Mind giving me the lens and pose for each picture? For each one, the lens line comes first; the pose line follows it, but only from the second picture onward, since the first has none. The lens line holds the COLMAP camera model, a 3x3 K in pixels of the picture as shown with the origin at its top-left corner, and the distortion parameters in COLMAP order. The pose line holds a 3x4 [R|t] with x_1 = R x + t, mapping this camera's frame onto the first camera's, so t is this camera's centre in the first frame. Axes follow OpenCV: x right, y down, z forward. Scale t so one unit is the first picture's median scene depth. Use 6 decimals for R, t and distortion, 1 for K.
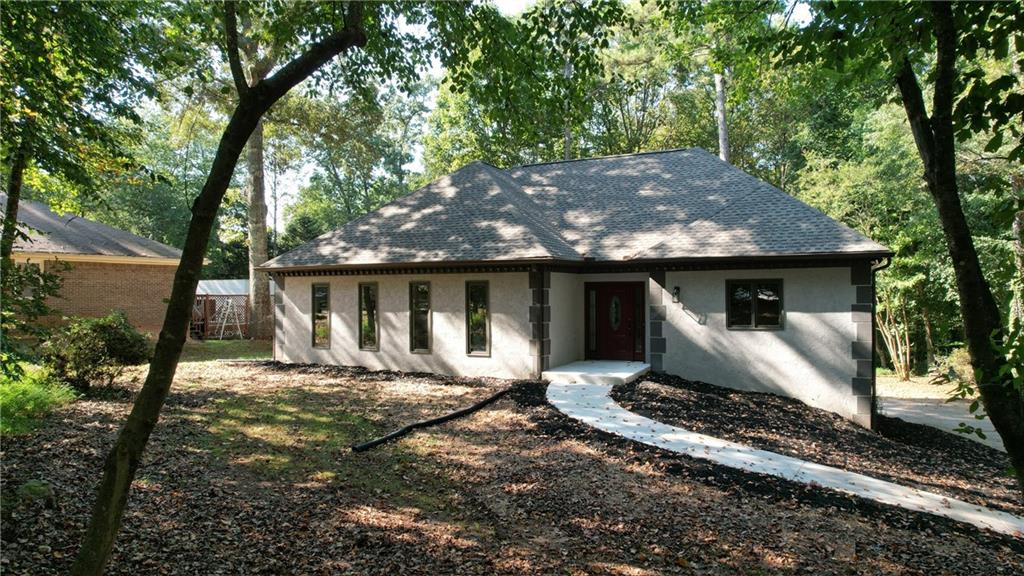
lens RADIAL K [[657.3, 0, 512.8], [0, 657.3, 283.1], [0, 0, 1]] dist [-0.082482, 0.076818]
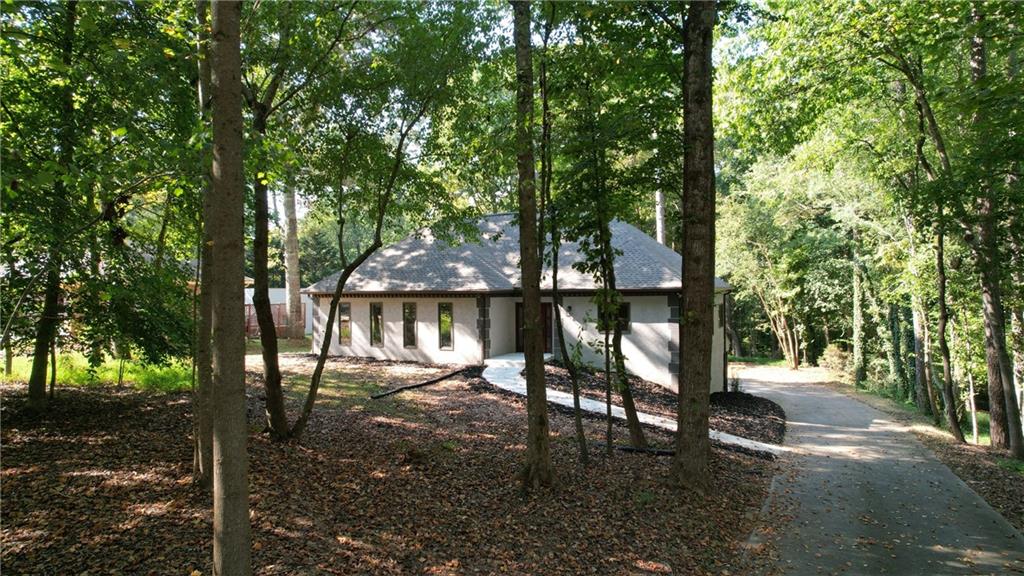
lens RADIAL K [[657.3, 0, 512.8], [0, 657.3, 283.1], [0, 0, 1]] dist [-0.082482, 0.076818]
pose [[0.999995, -0.002822, 0.001644, 0.108167], [0.002813, 0.999982, 0.005318, -0.059271], [-0.001659, -0.005314, 0.999985, -0.592515]]
